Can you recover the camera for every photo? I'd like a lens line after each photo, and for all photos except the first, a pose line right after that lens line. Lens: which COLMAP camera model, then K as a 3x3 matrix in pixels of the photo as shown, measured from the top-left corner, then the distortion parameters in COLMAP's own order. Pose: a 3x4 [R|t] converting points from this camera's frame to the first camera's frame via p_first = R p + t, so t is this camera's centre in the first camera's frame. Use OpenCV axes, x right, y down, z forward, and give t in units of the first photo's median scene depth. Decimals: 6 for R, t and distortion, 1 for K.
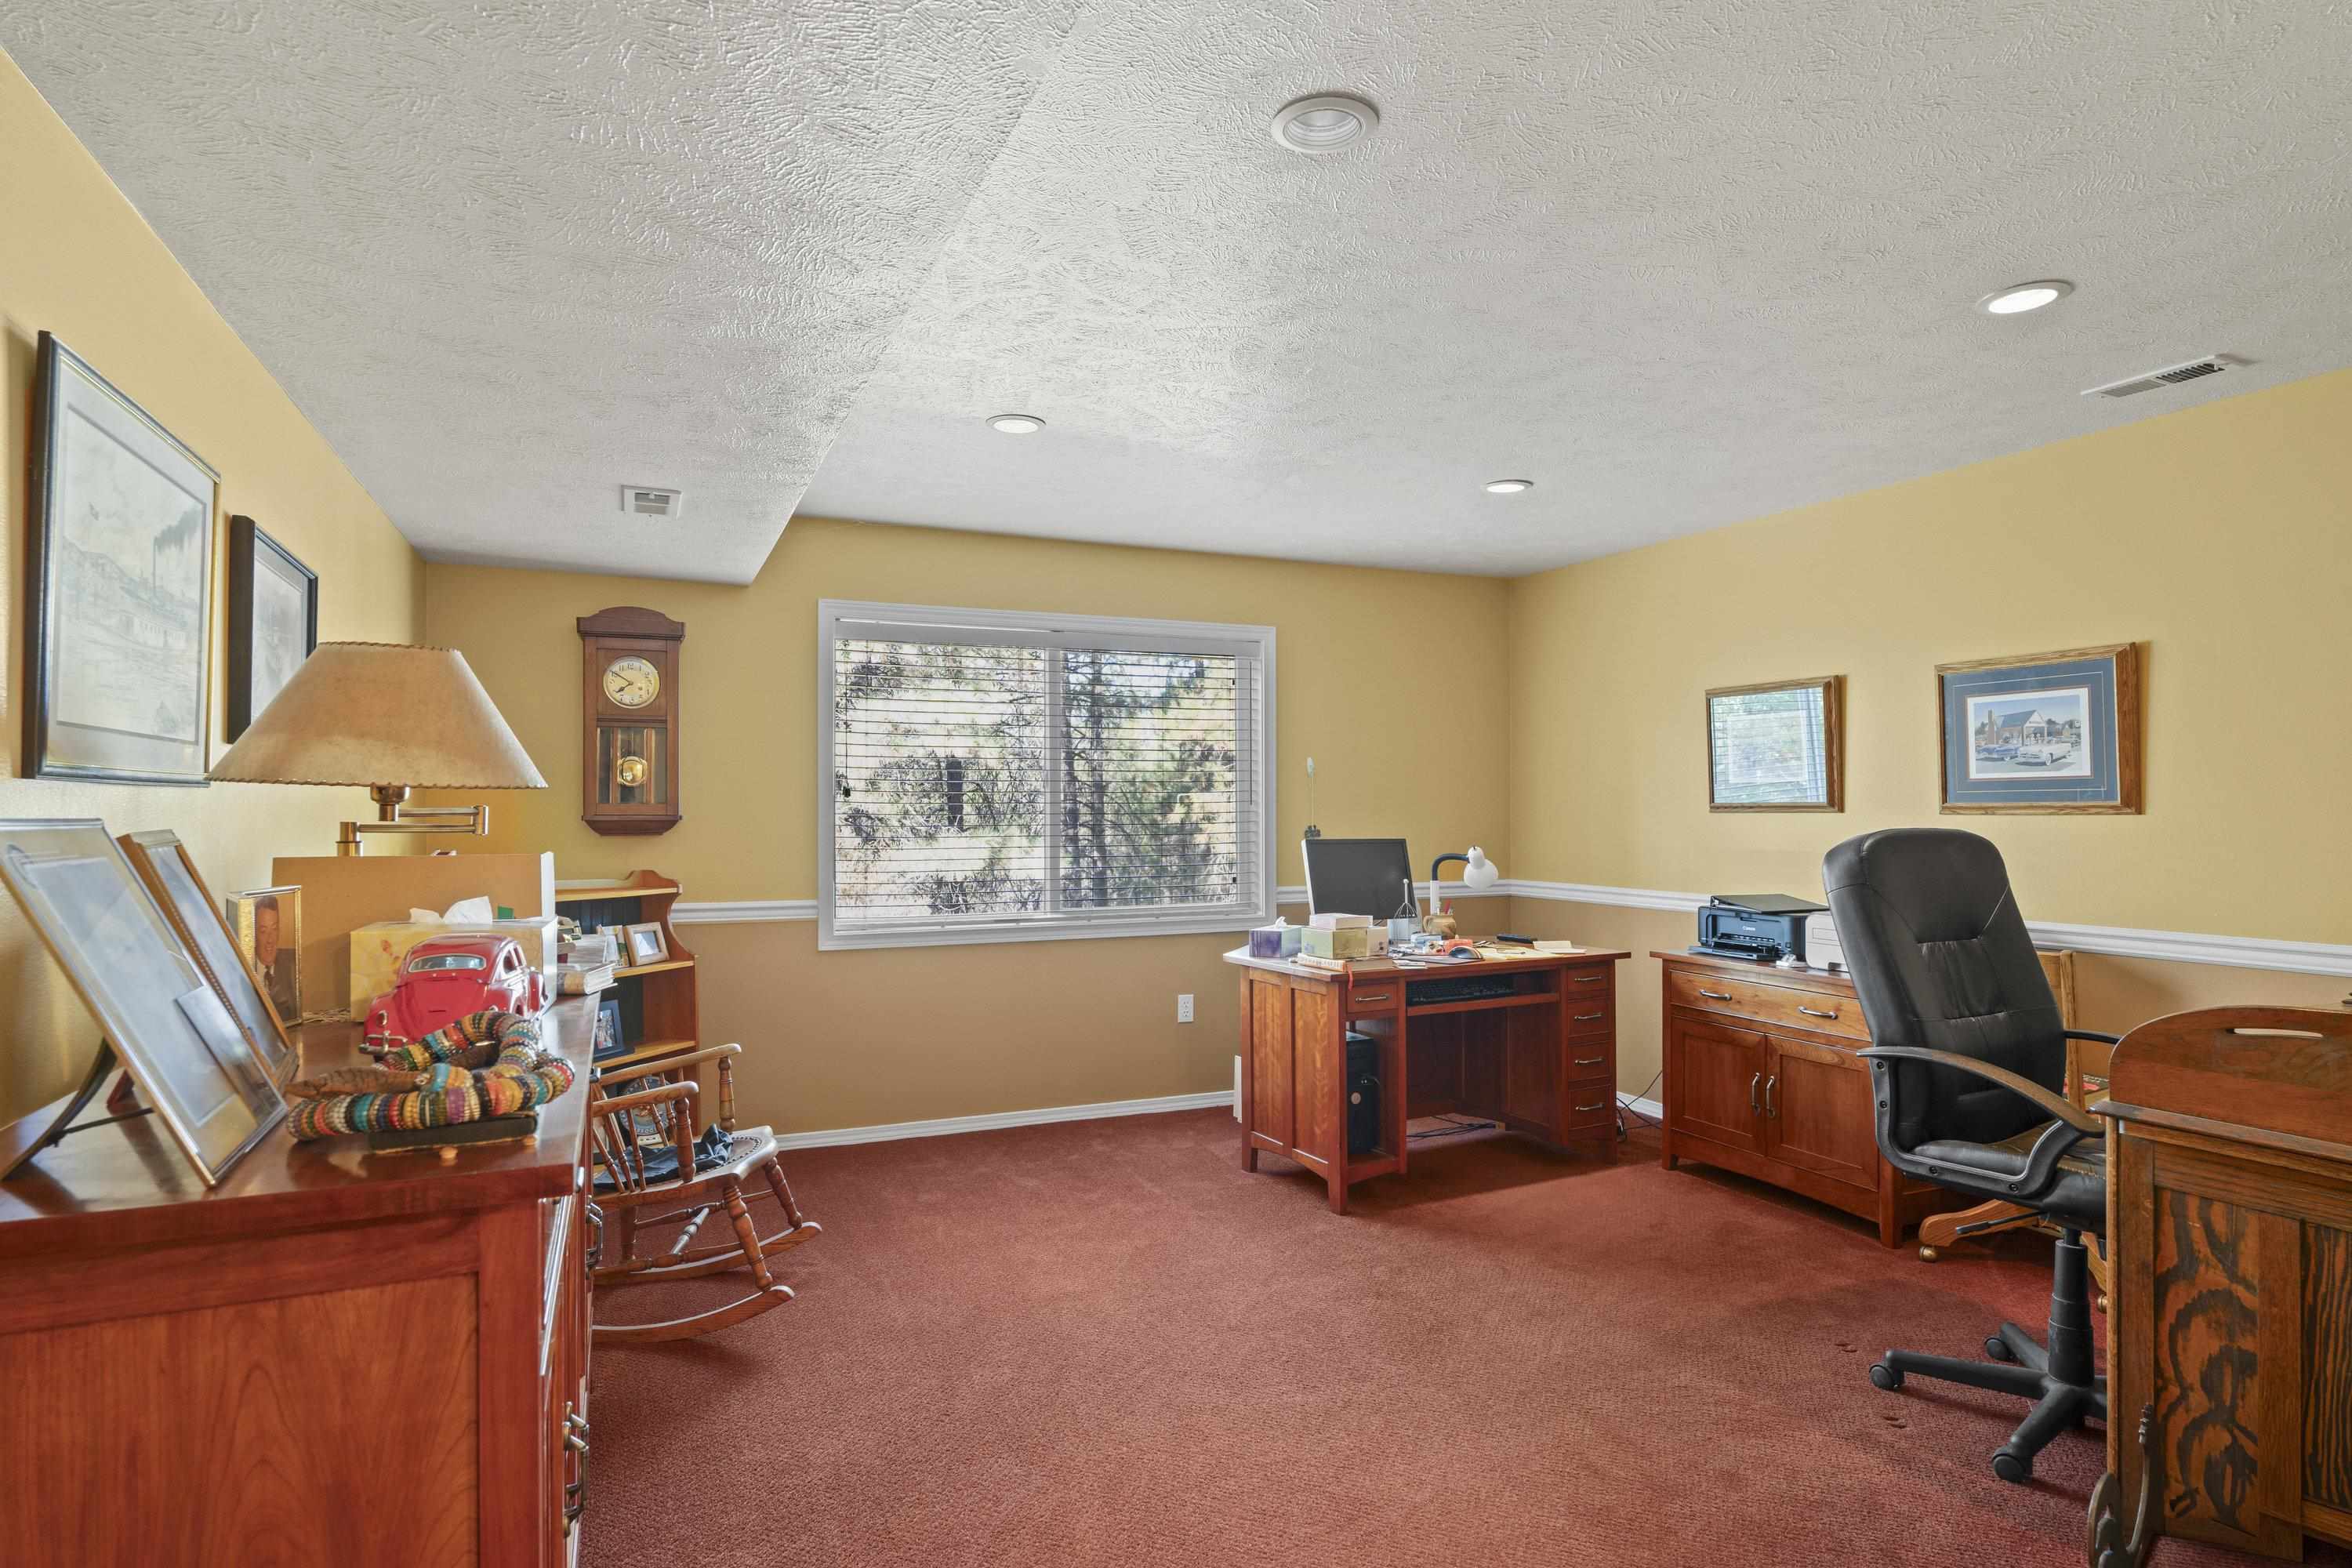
lens RADIAL K [[1266.6, 0, 1178.0], [0, 1266.6, 785.4], [0, 0, 1]] dist [-0.001584, 0.000495]
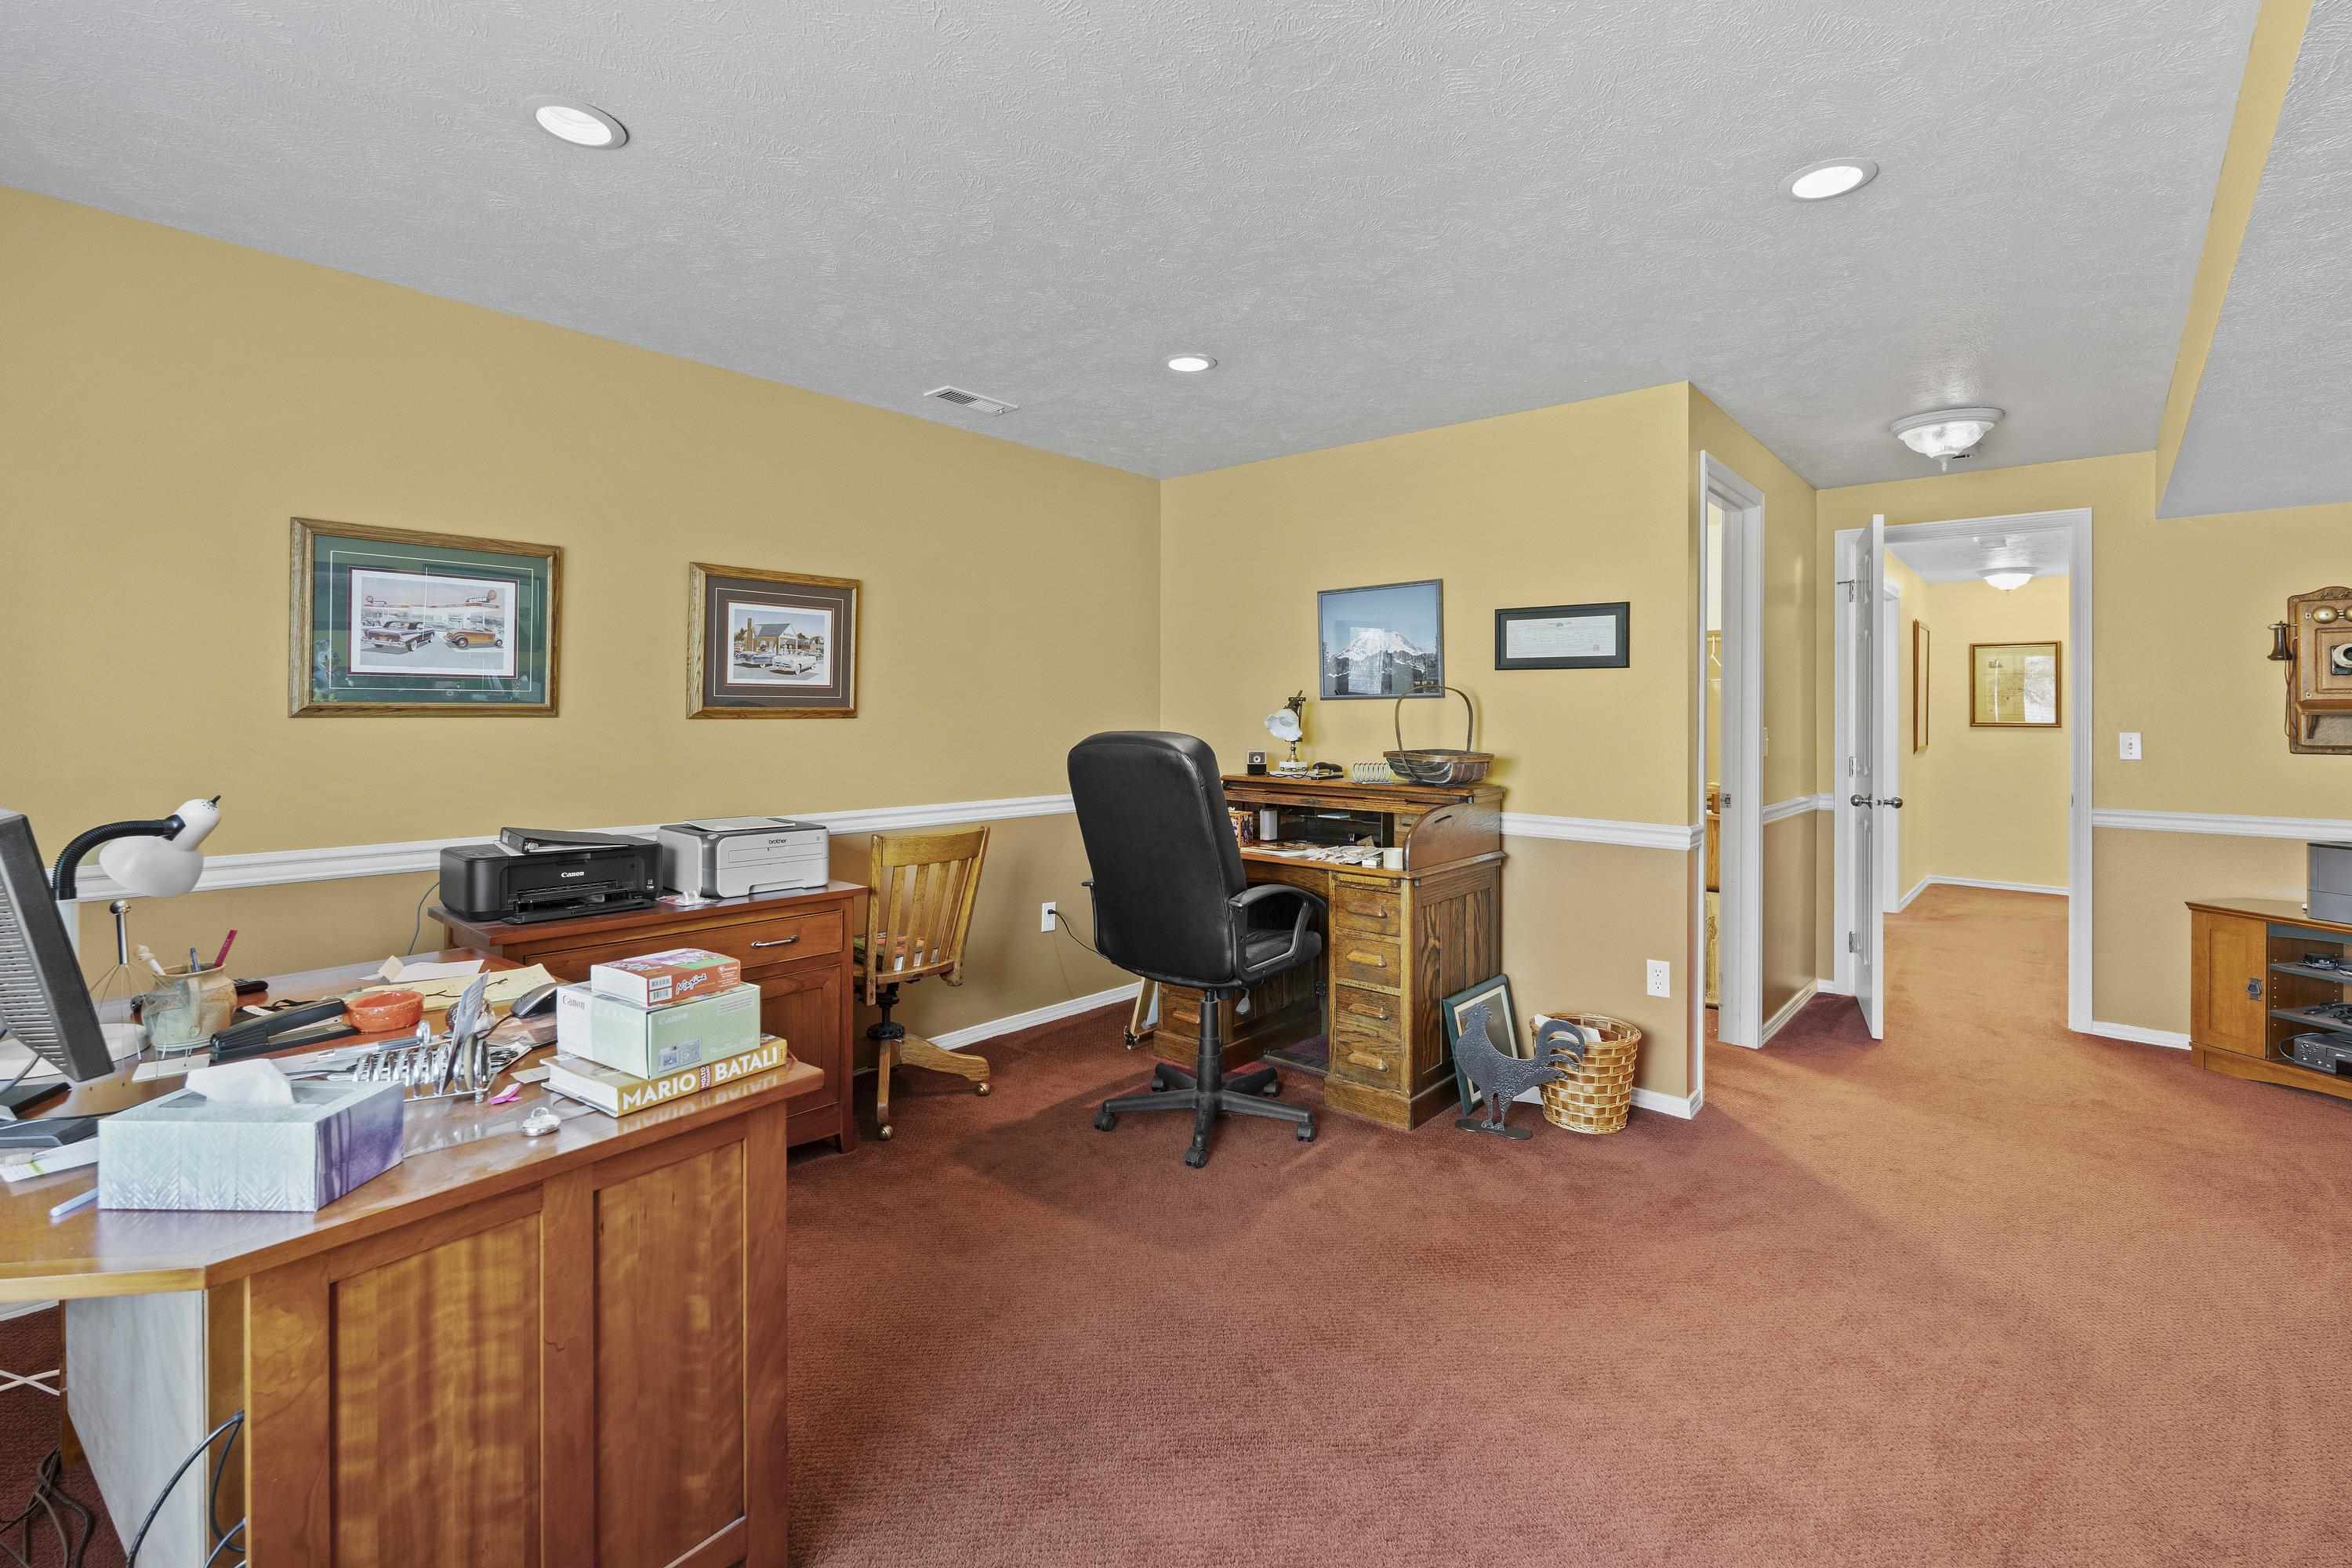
lens RADIAL K [[1023.9, 0, 1201.9], [0, 1023.9, 710.8], [0, 0, 1]] dist [0.003299, 0.000186]
pose [[-0.420533, 0.002537, 0.907274, -0.282362], [-0.022741, 0.999652, -0.013336, 0.020047], [-0.906992, -0.026240, -0.420329, 1.053195]]
